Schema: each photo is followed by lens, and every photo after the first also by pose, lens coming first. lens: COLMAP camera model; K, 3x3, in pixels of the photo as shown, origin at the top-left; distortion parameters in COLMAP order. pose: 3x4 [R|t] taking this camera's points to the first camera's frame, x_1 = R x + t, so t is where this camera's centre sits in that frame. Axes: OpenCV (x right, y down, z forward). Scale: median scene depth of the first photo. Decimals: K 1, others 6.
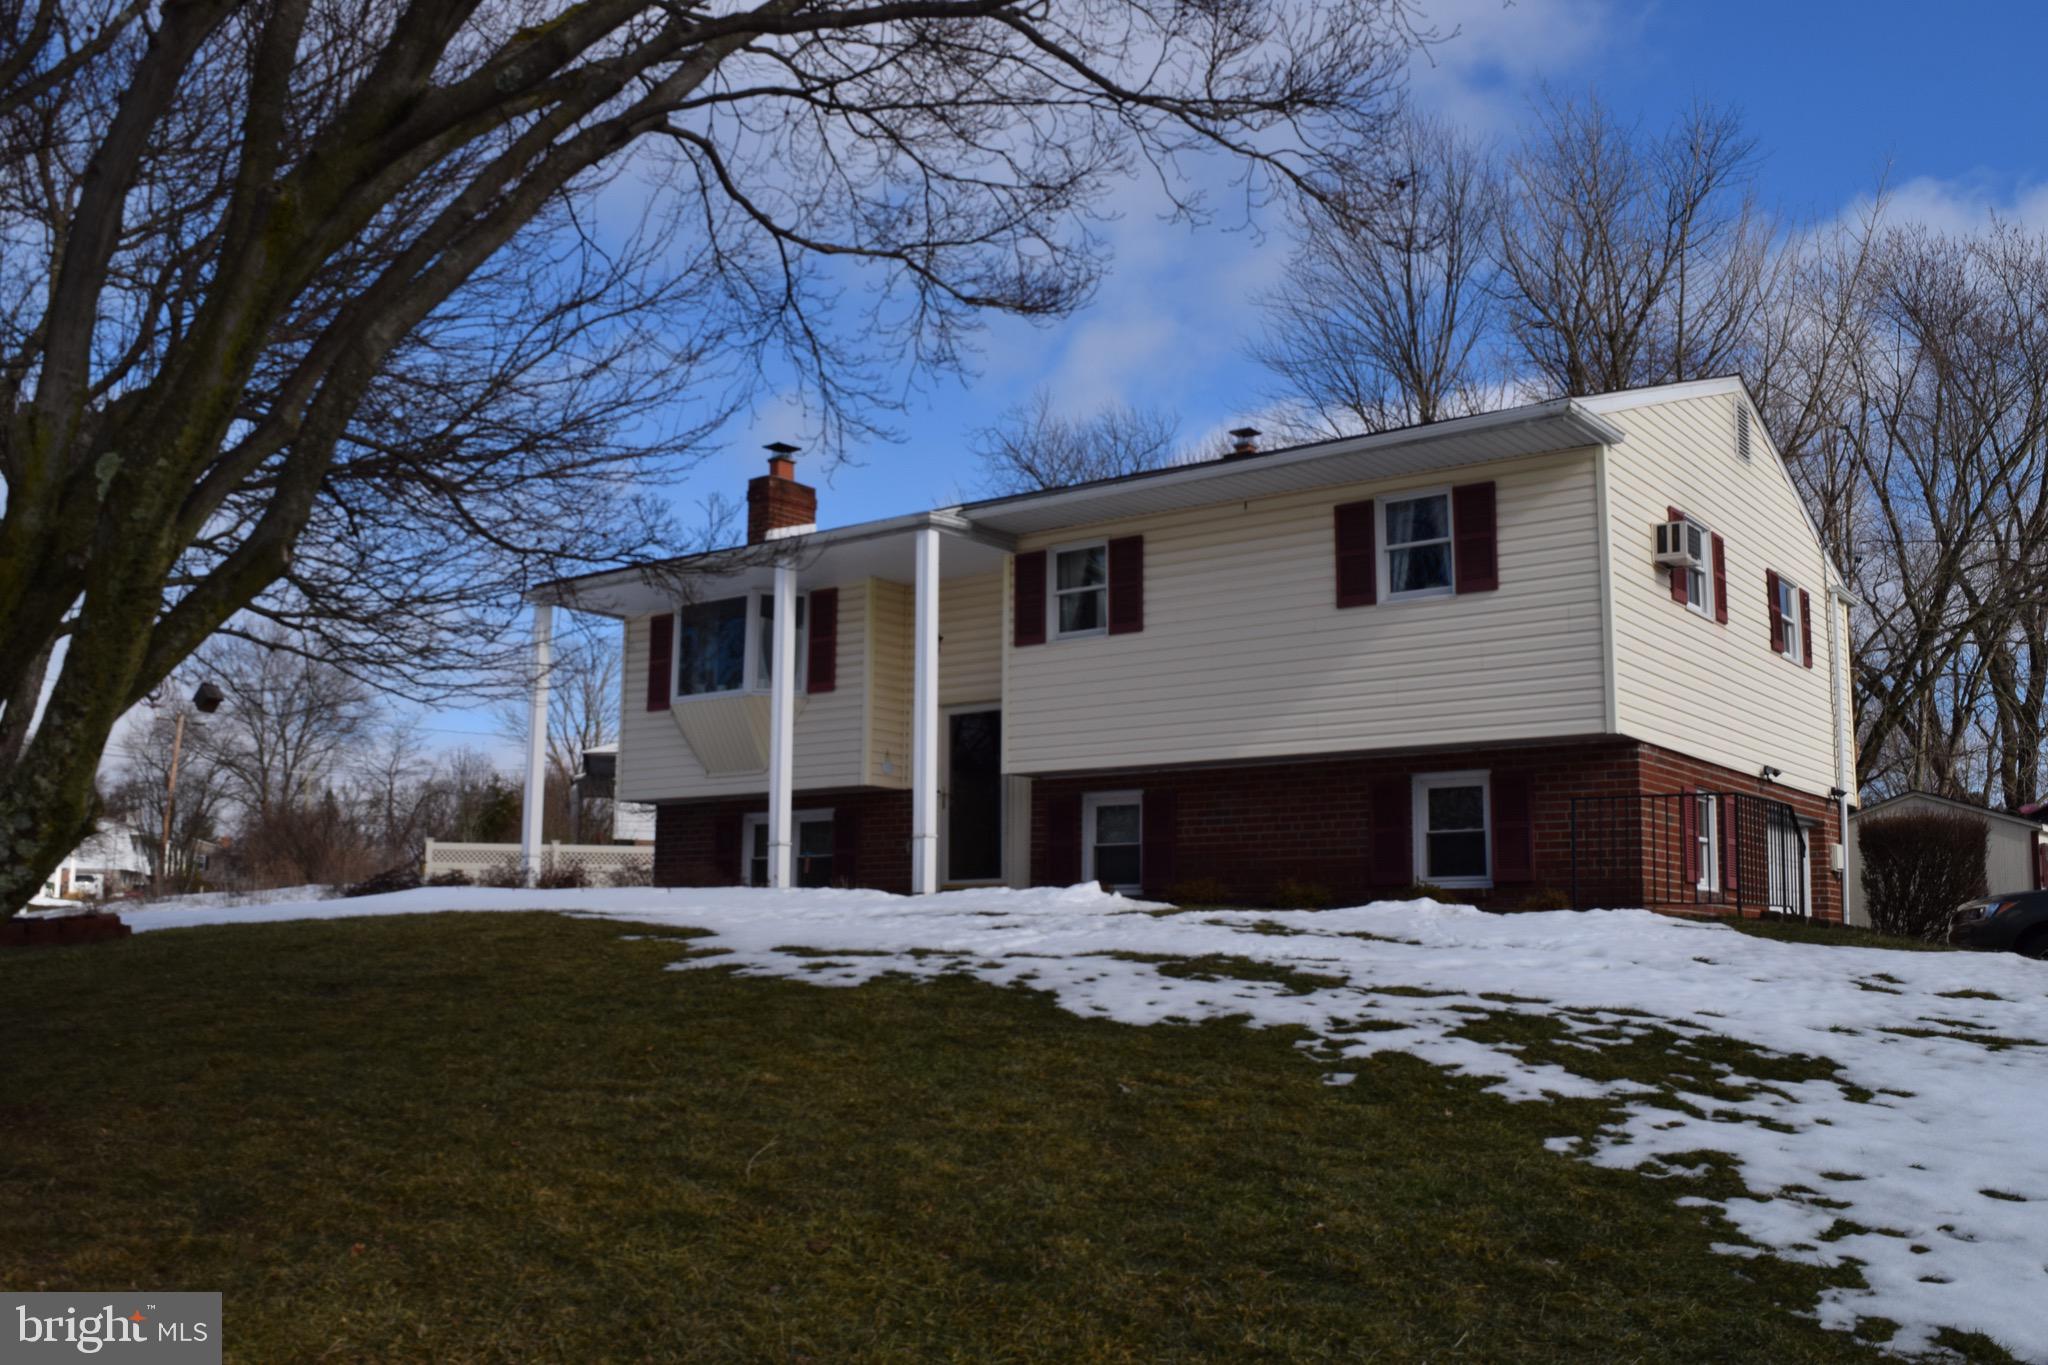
lens RADIAL K [[1881.1, 0, 1024.0], [0, 1881.1, 682.5], [0, 0, 1]] dist [-0.066823, 0.002688]
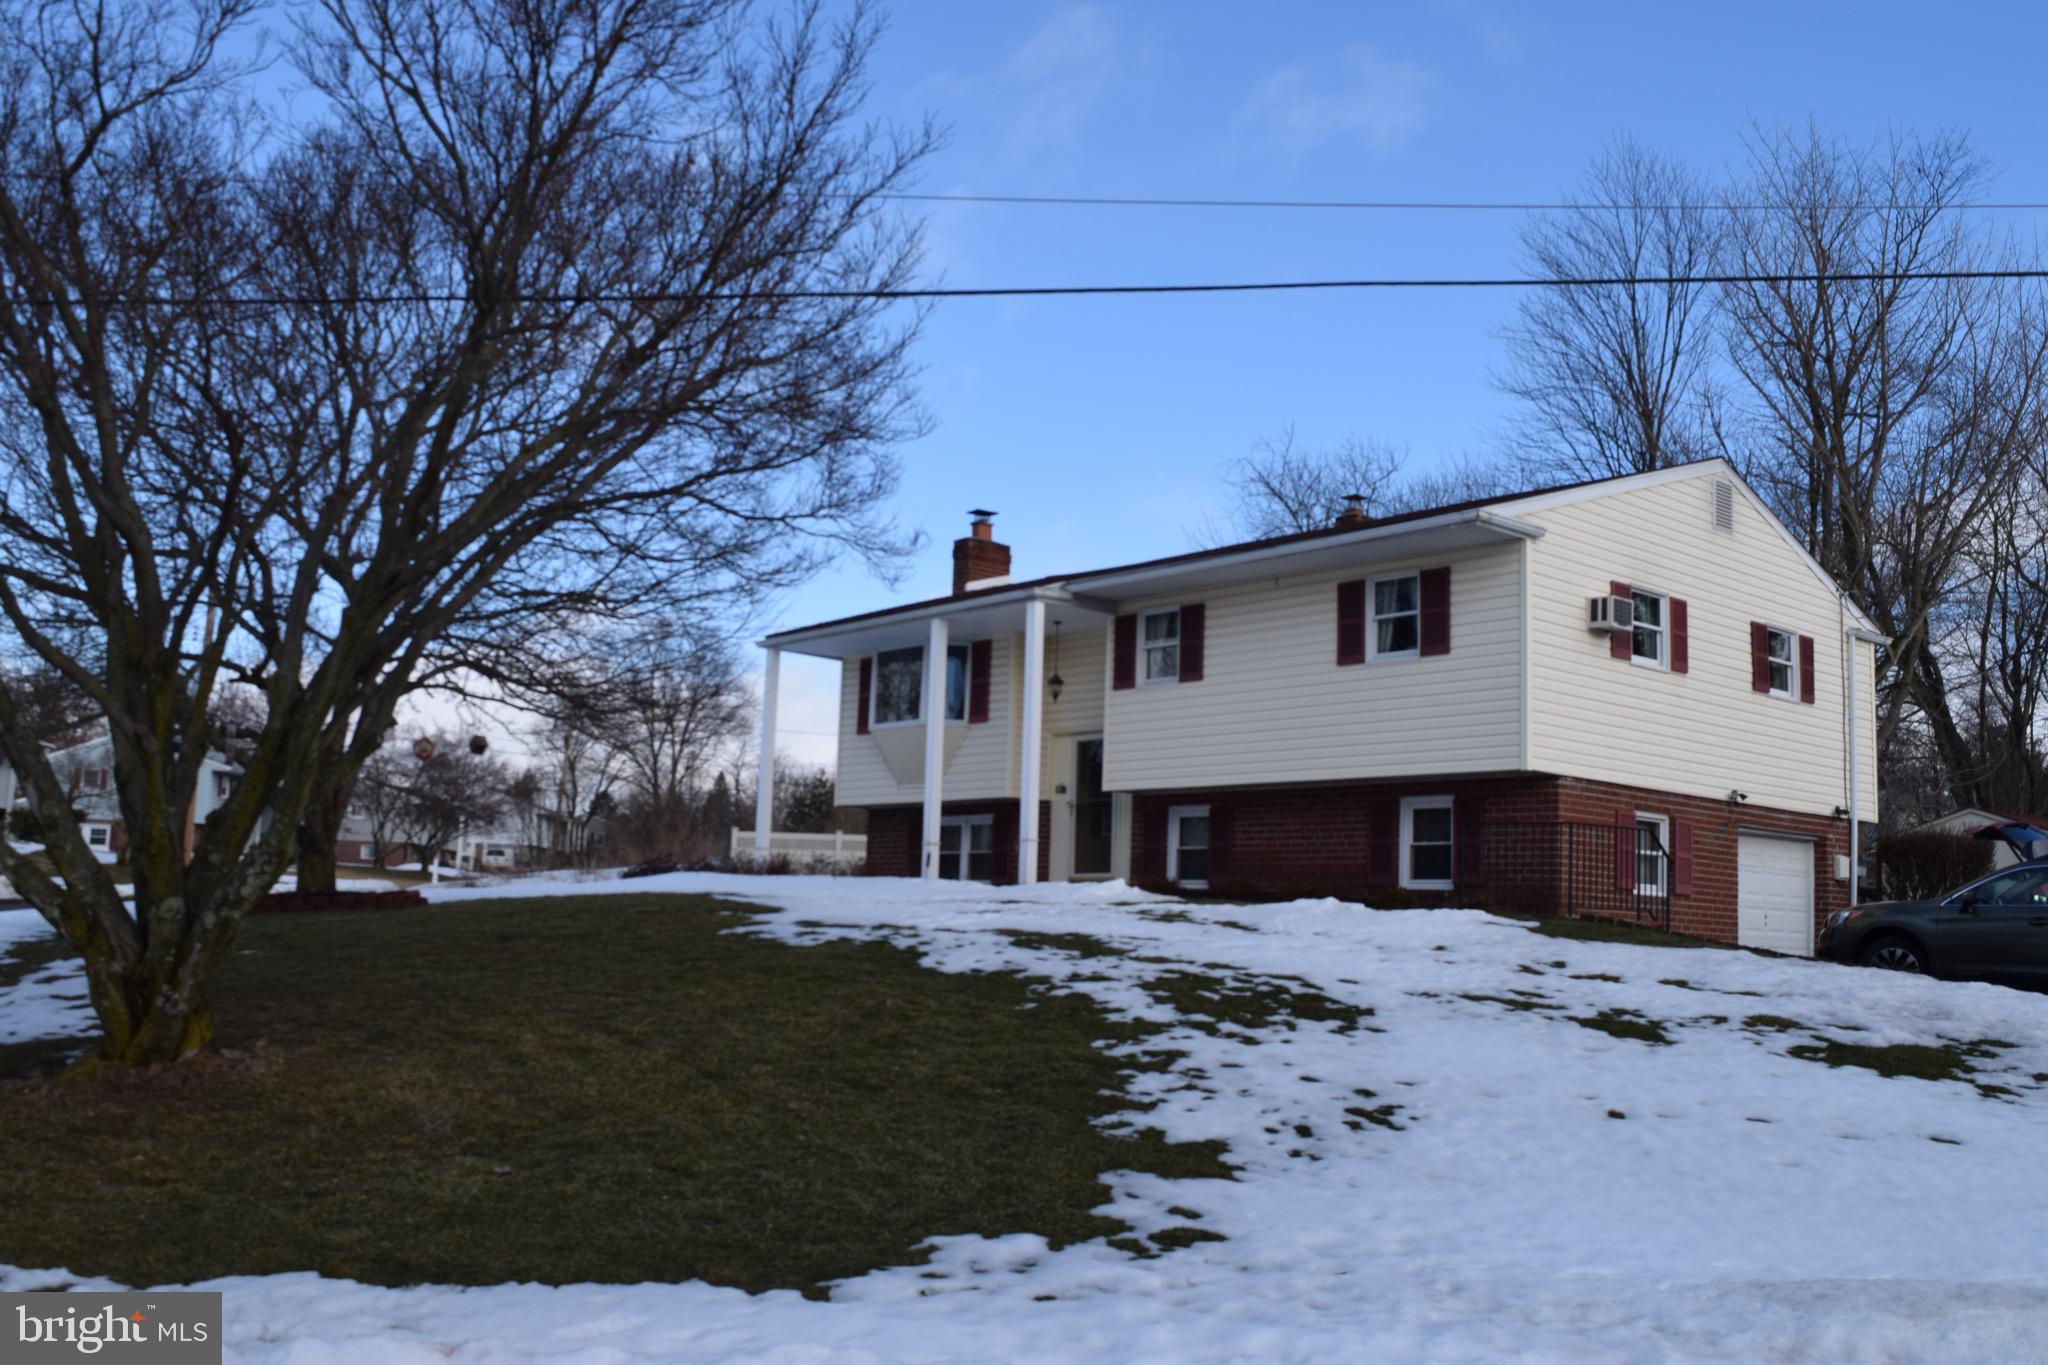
lens RADIAL K [[1881.1, 0, 1024.0], [0, 1881.1, 682.5], [0, 0, 1]] dist [-0.066823, 0.002688]
pose [[0.979225, -0.001855, -0.202767, 0.193132], [0.003827, 0.999949, 0.009337, -0.036281], [0.202739, -0.009919, 0.979182, -0.248782]]
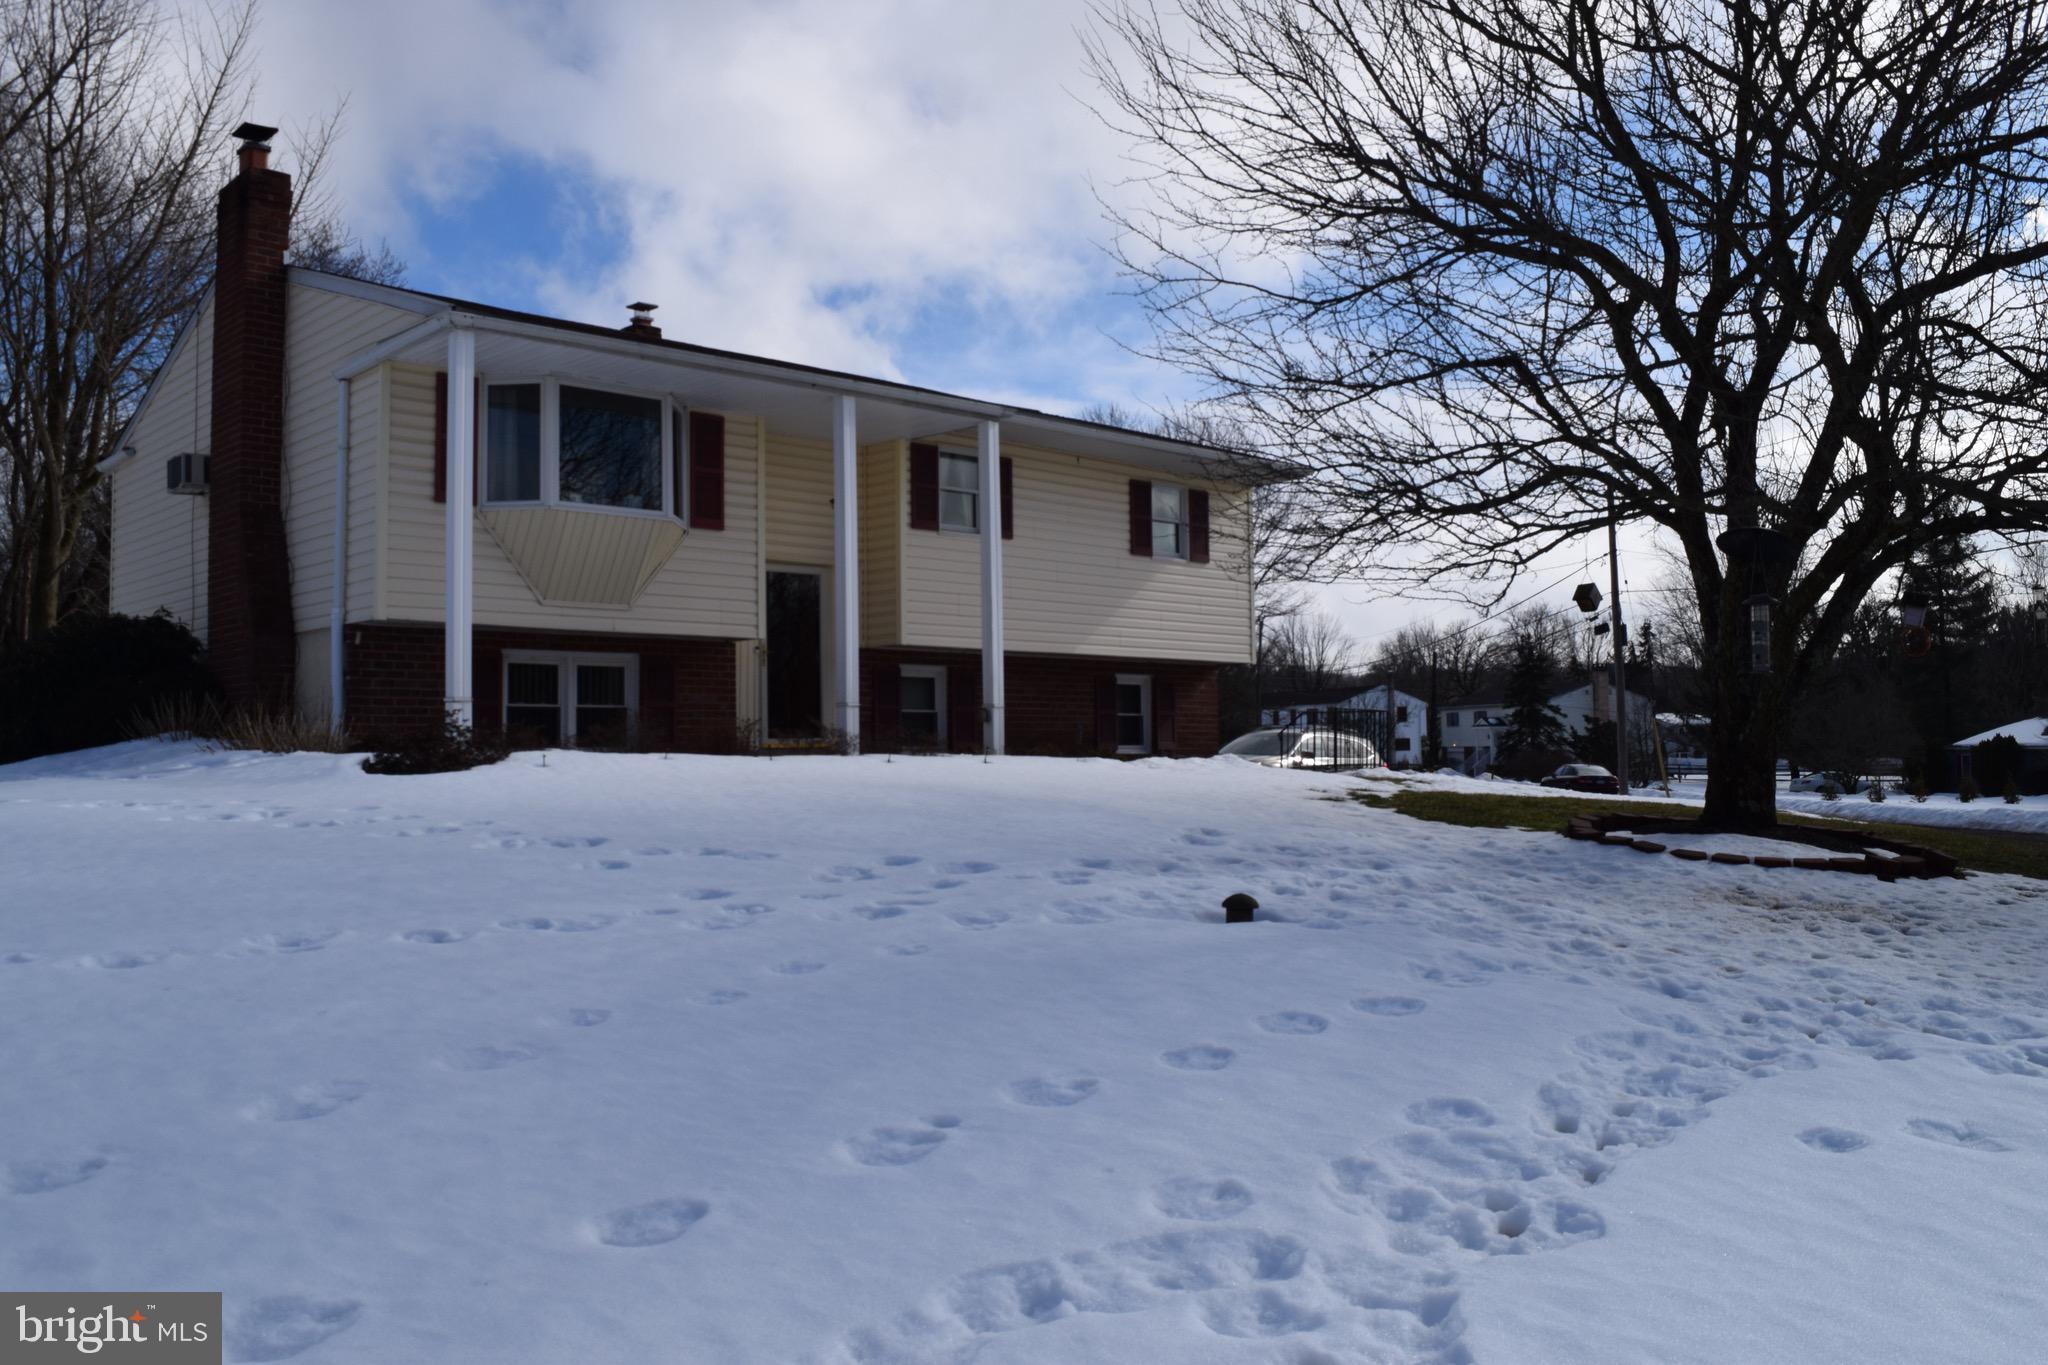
lens RADIAL K [[1593.0, 0, 1022.6], [0, 1593.0, 638.6], [0, 0, 1]] dist [-0.006216, -0.003878]
pose [[0.134769, 0.078648, 0.987751, -0.880153], [-0.112995, 0.991562, -0.063535, 0.092903], [-0.984413, -0.103049, 0.142519, 0.808719]]
